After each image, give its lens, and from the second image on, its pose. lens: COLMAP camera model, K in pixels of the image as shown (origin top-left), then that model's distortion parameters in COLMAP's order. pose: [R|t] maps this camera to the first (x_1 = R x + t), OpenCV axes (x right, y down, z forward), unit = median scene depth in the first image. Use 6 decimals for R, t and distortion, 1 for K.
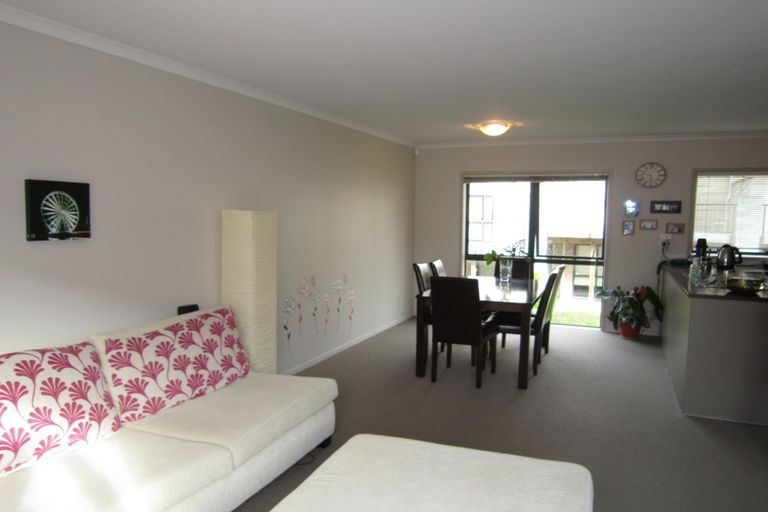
lens RADIAL K [[556.7, 0, 387.3], [0, 556.7, 258.4], [0, 0, 1]] dist [-0.027714, 0.001987]
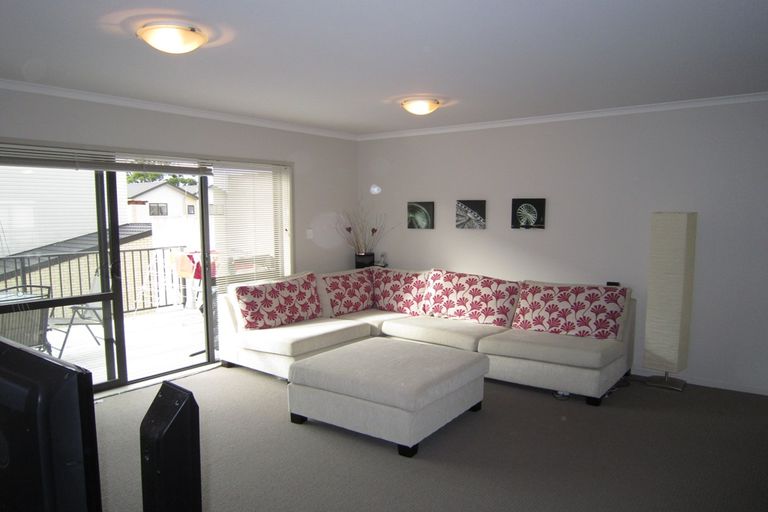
lens RADIAL K [[556.7, 0, 385.0], [0, 556.7, 257.3], [0, 0, 1]] dist [-0.027714, 0.001987]
pose [[-0.235071, 0.082135, -0.968502, 1.409640], [-0.075528, 0.991867, 0.102449, -0.096405], [0.969039, 0.097232, -0.226956, 0.967341]]
